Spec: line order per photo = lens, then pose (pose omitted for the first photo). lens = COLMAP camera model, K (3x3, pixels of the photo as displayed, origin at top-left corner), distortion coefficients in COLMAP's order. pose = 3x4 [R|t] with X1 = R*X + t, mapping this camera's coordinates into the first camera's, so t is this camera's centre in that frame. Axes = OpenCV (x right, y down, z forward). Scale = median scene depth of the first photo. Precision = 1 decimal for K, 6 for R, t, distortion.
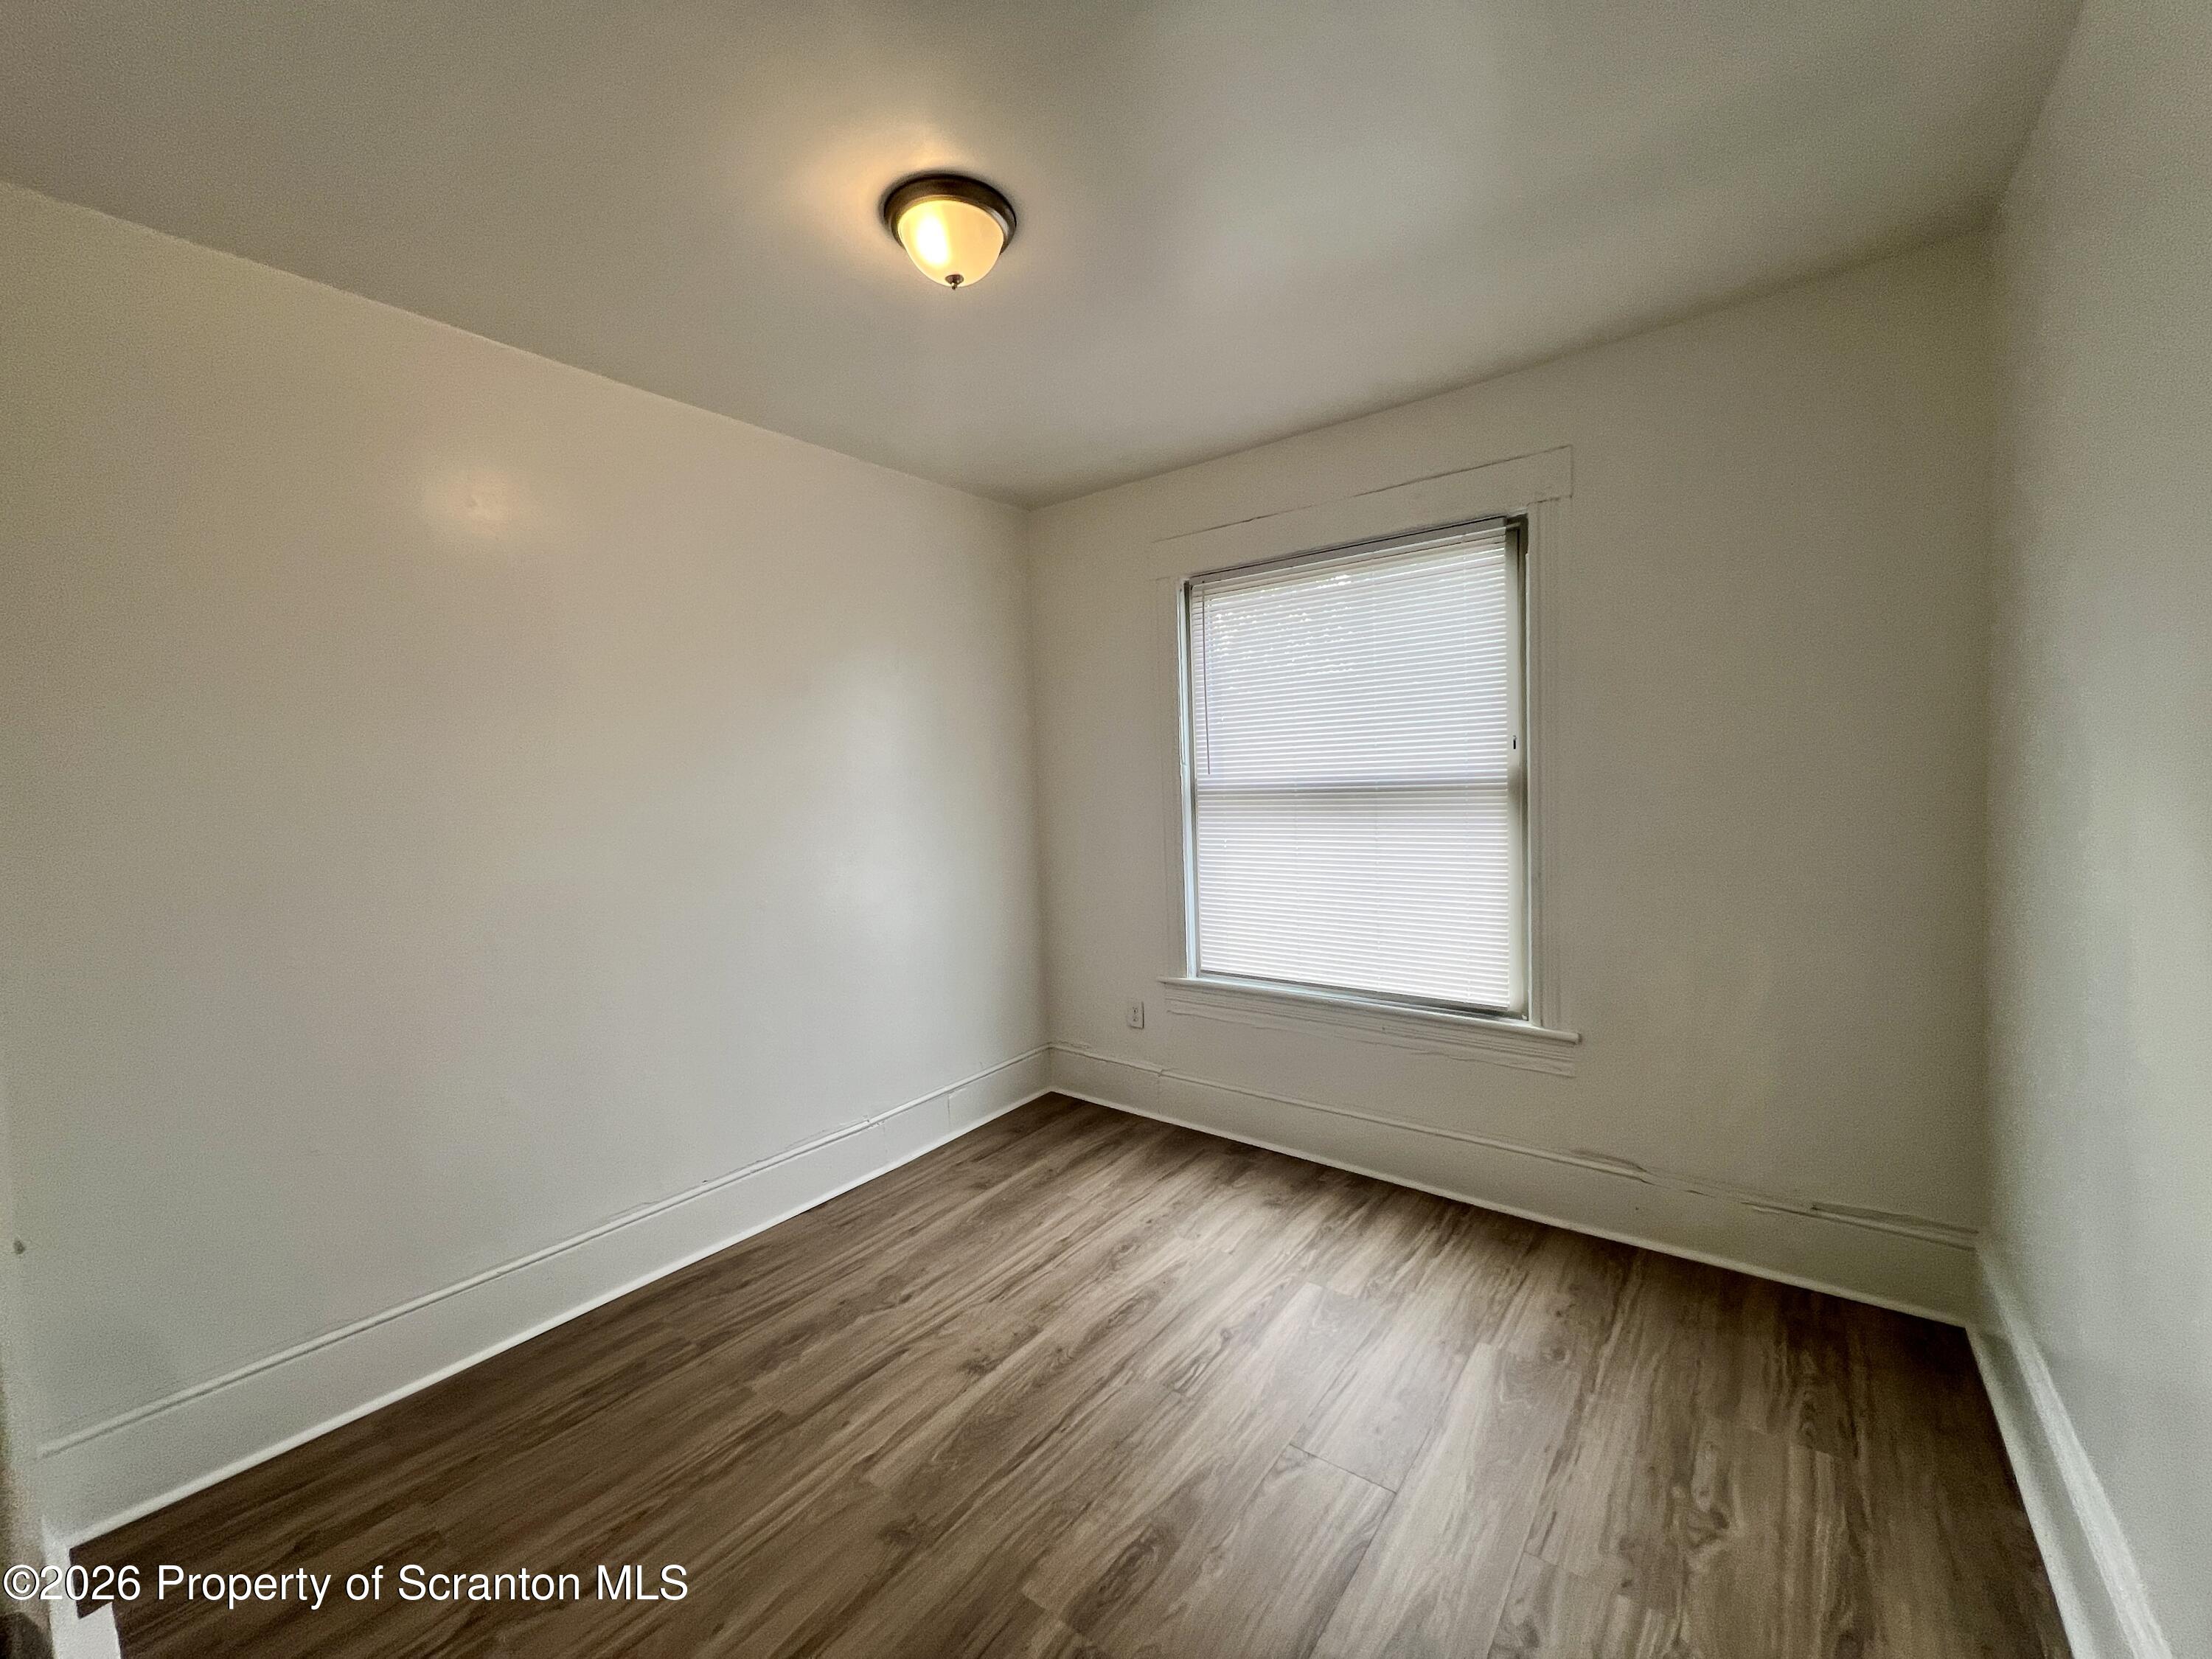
lens RADIAL K [[881.3, 0, 1106.6], [0, 881.3, 828.5], [0, 0, 1]] dist [0.004331, 0.000482]
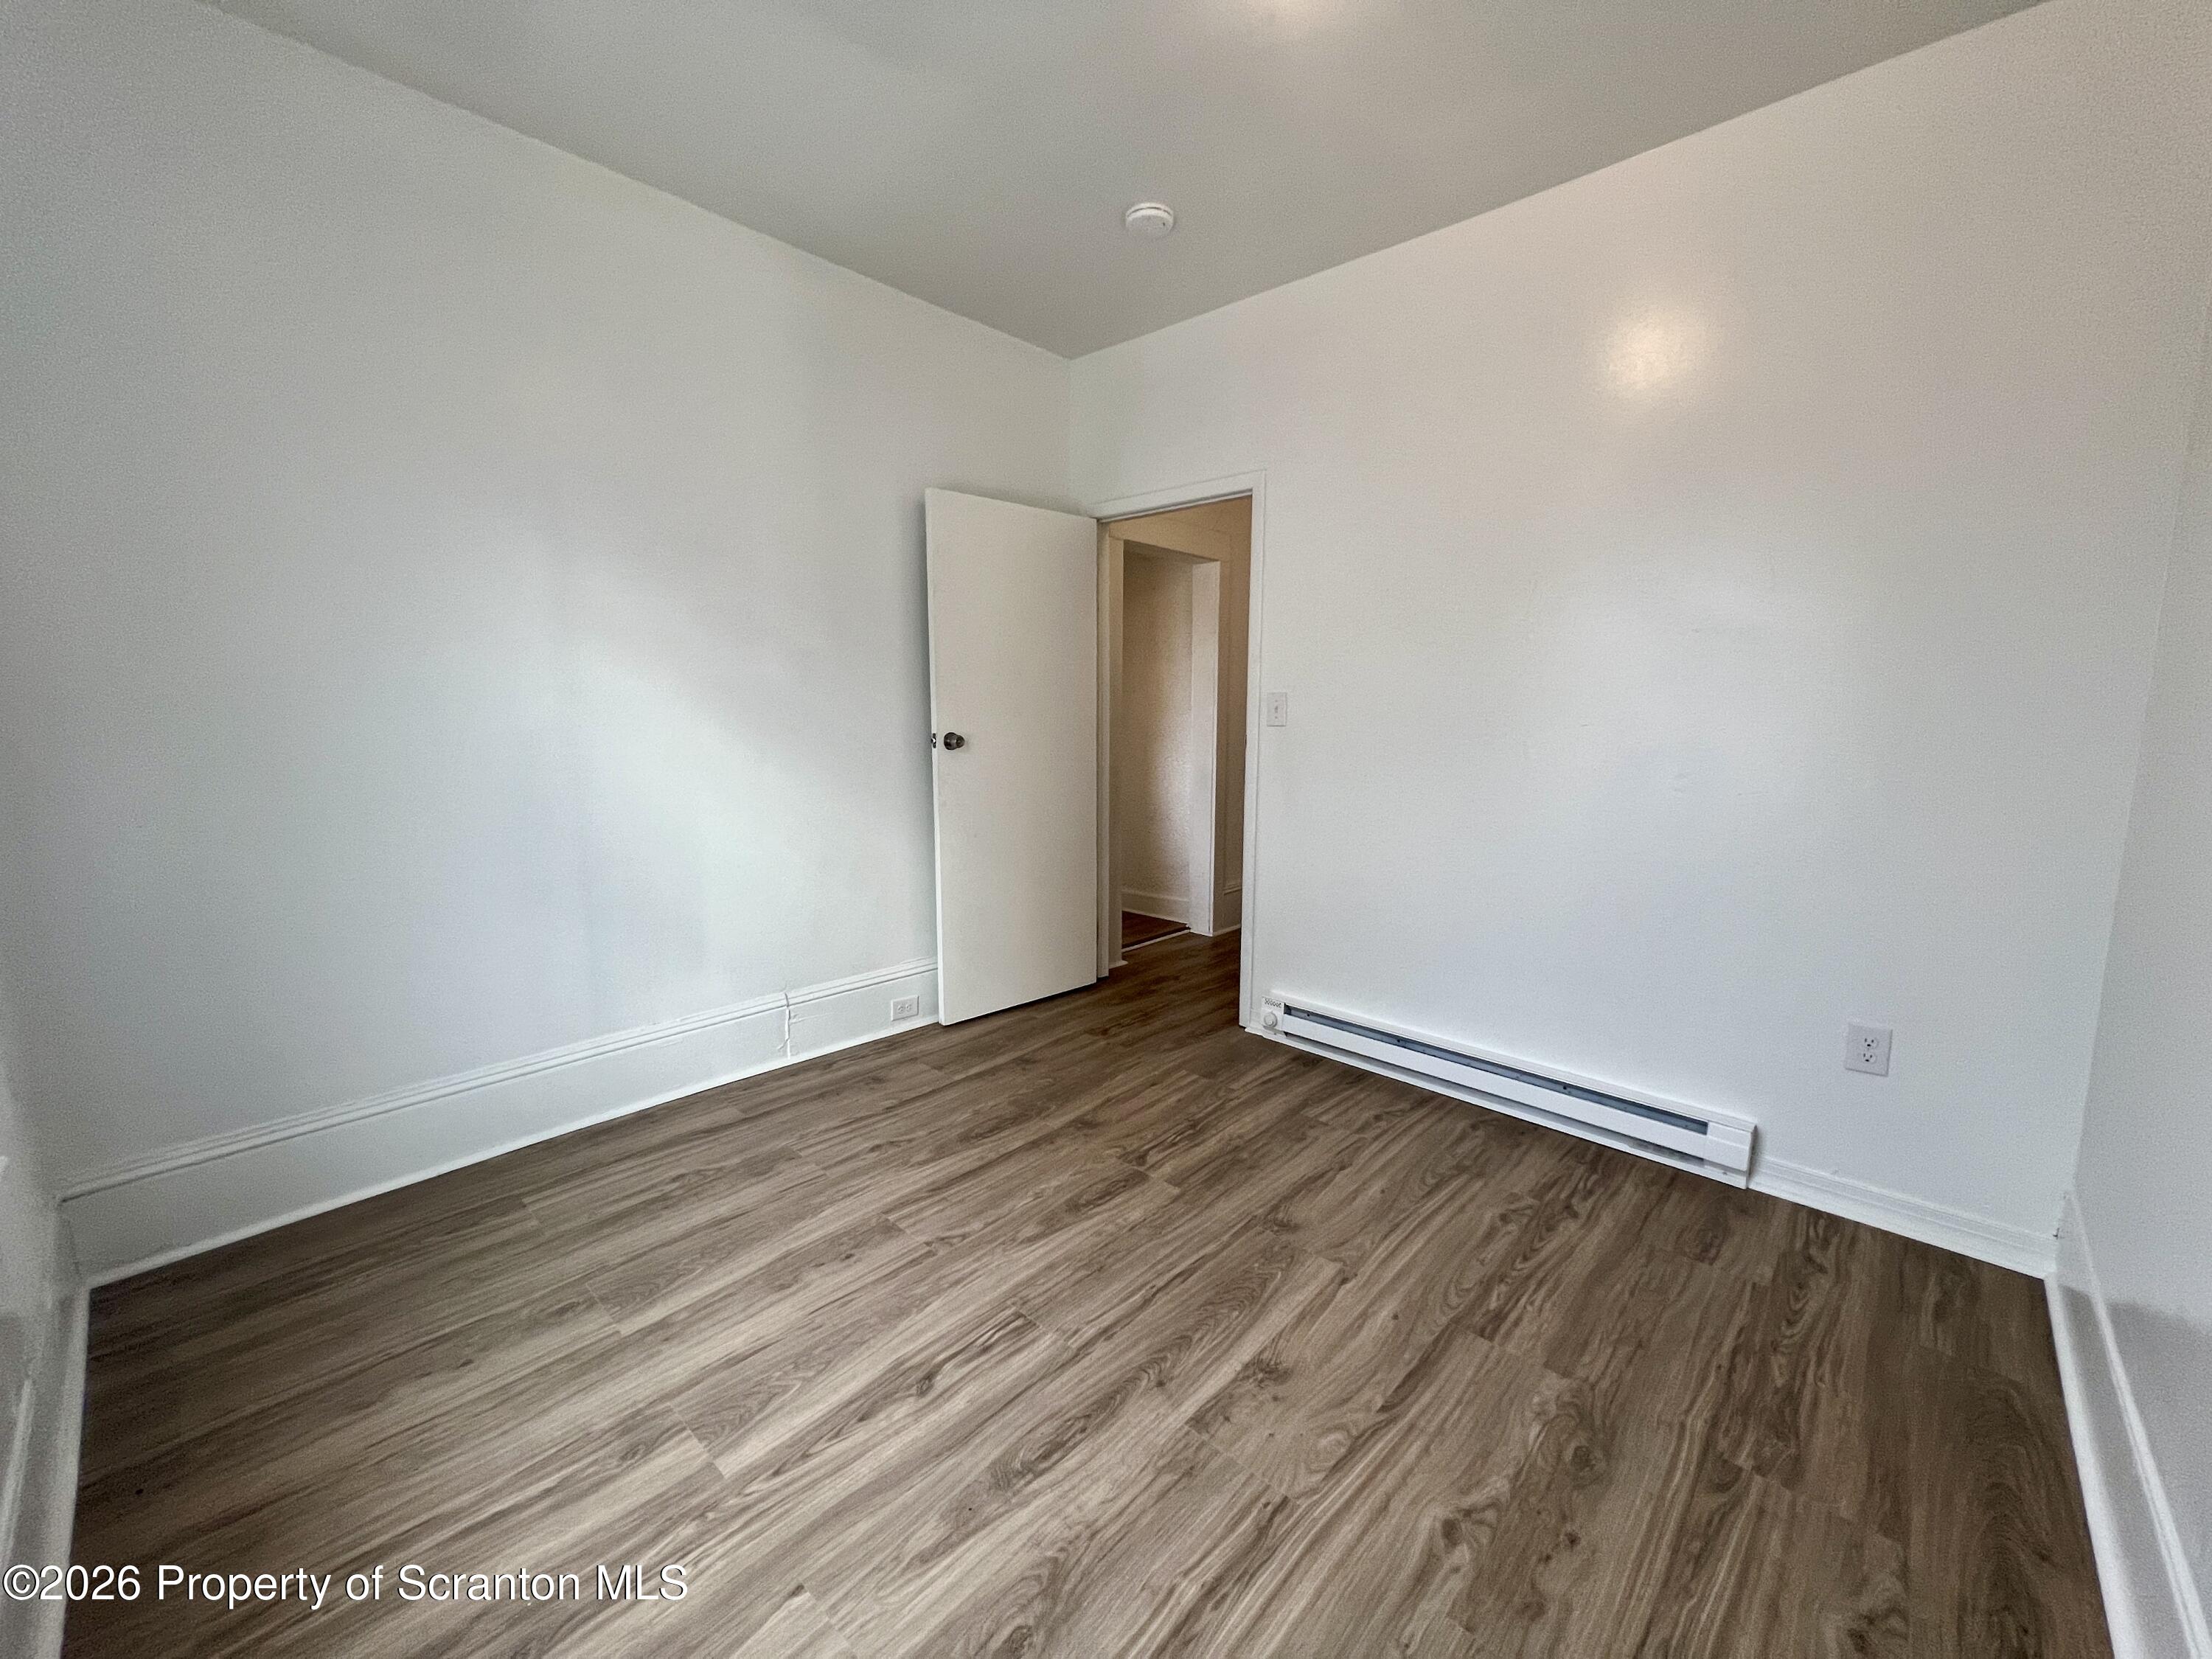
lens RADIAL K [[881.3, 0, 1101.3], [0, 881.3, 825.8], [0, 0, 1]] dist [0.004331, 0.000482]
pose [[-0.994948, 0.017273, 0.098894, -0.088656], [0.035404, 0.982168, 0.184640, 0.004640], [-0.093941, 0.187209, -0.977818, 1.700002]]
